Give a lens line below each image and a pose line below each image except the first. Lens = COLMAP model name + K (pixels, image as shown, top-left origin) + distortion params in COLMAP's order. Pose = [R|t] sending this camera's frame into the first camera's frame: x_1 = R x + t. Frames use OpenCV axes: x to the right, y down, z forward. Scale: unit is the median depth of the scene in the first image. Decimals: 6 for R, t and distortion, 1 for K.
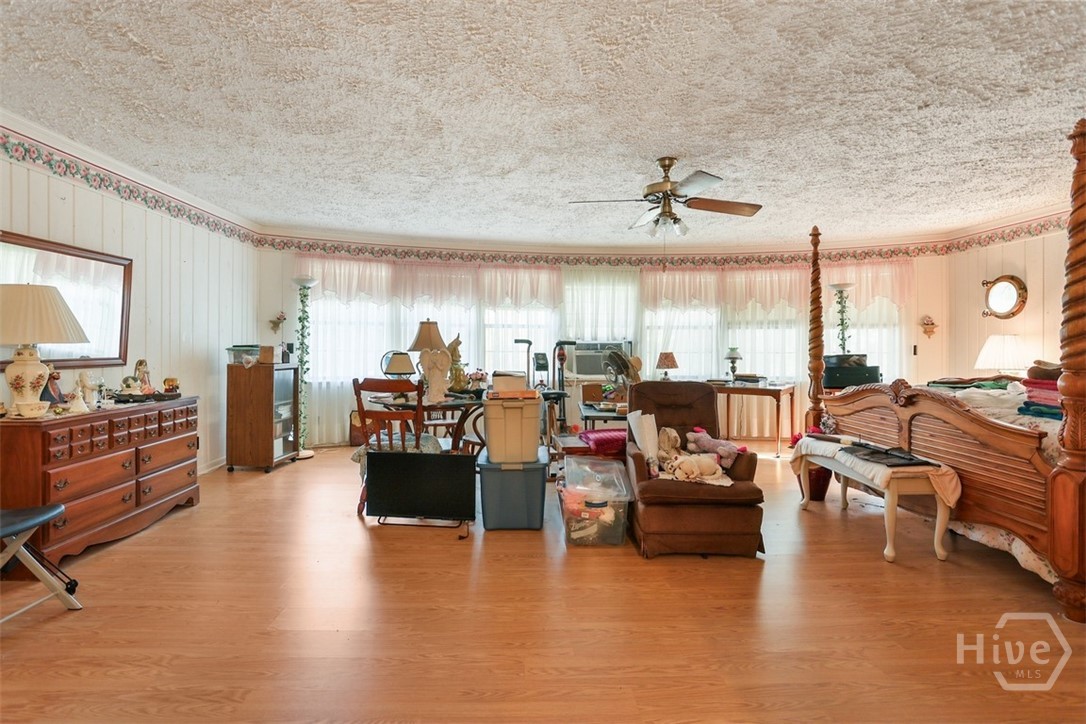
lens RADIAL K [[530.1, 0, 541.6], [0, 530.1, 349.4], [0, 0, 1]] dist [-0.064638, 0.035315]
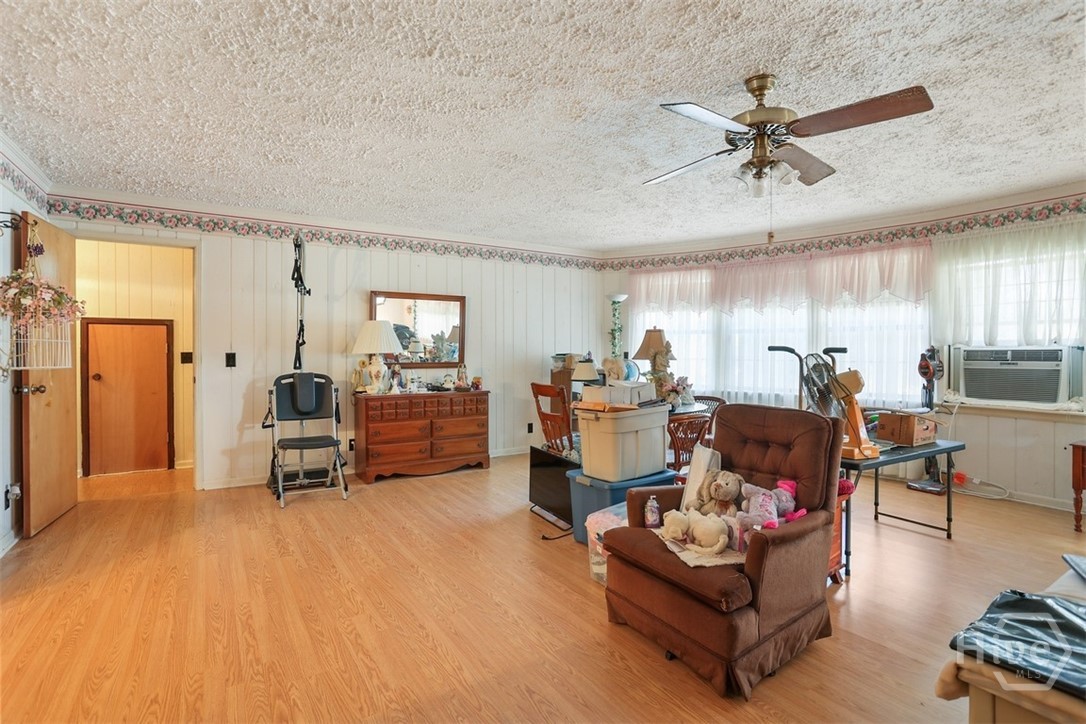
lens RADIAL K [[537.6, 0, 543.0], [0, 537.6, 362.0], [0, 0, 1]] dist [-0.066042, 0.024326]
pose [[0.513664, 0.011377, -0.857916, 0.570934], [-0.004909, 0.999935, 0.010321, -0.001972], [0.857977, -0.001090, 0.513687, 0.342504]]
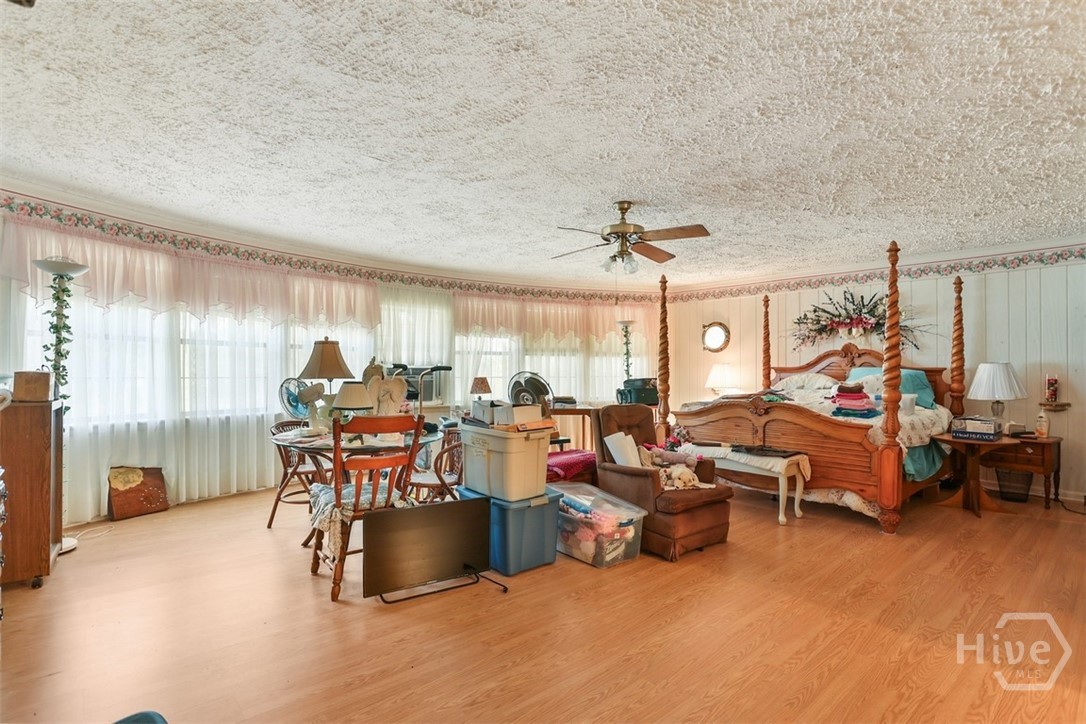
lens RADIAL K [[532.3, 0, 535.6], [0, 532.3, 373.9], [0, 0, 1]] dist [-0.053986, 0.025300]
pose [[0.774886, -0.003377, 0.632092, -0.509490], [0.002139, 0.999994, 0.002722, -0.005475], [-0.632097, -0.000757, 0.774889, 0.213656]]
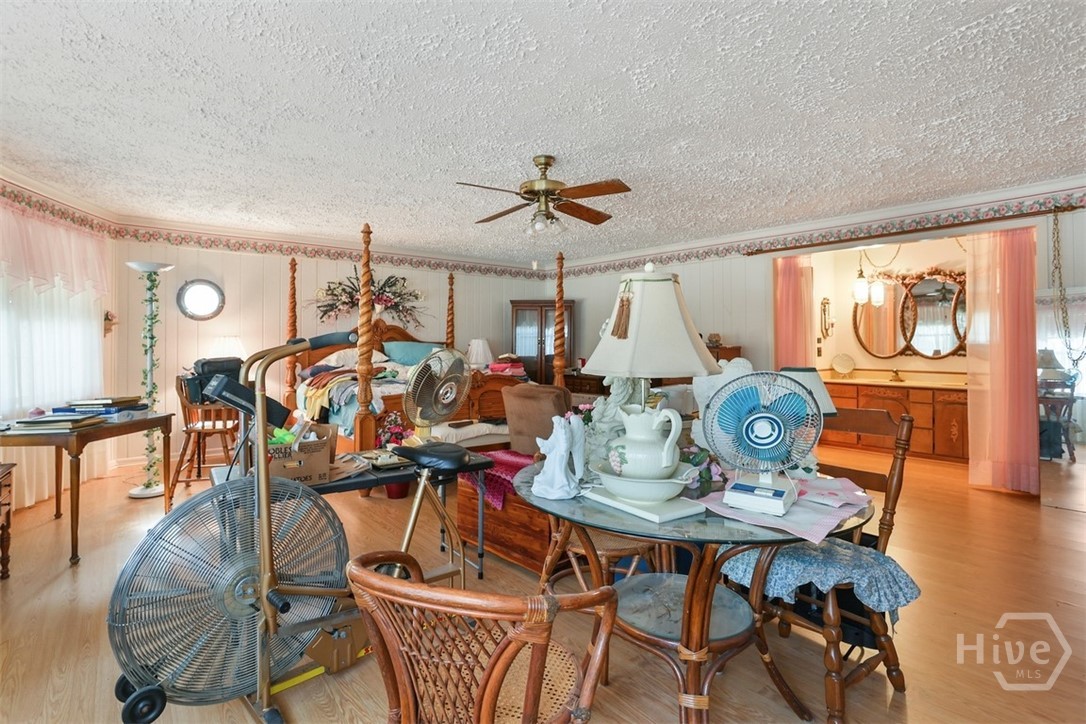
lens RADIAL K [[537.6, 0, 543.0], [0, 537.6, 362.0], [0, 0, 1]] dist [-0.066042, 0.024326]
pose [[-0.617327, -0.027690, 0.786219, -0.455867], [0.005412, 0.999207, 0.039441, -0.017601], [-0.786688, 0.028603, -0.616688, 1.356469]]
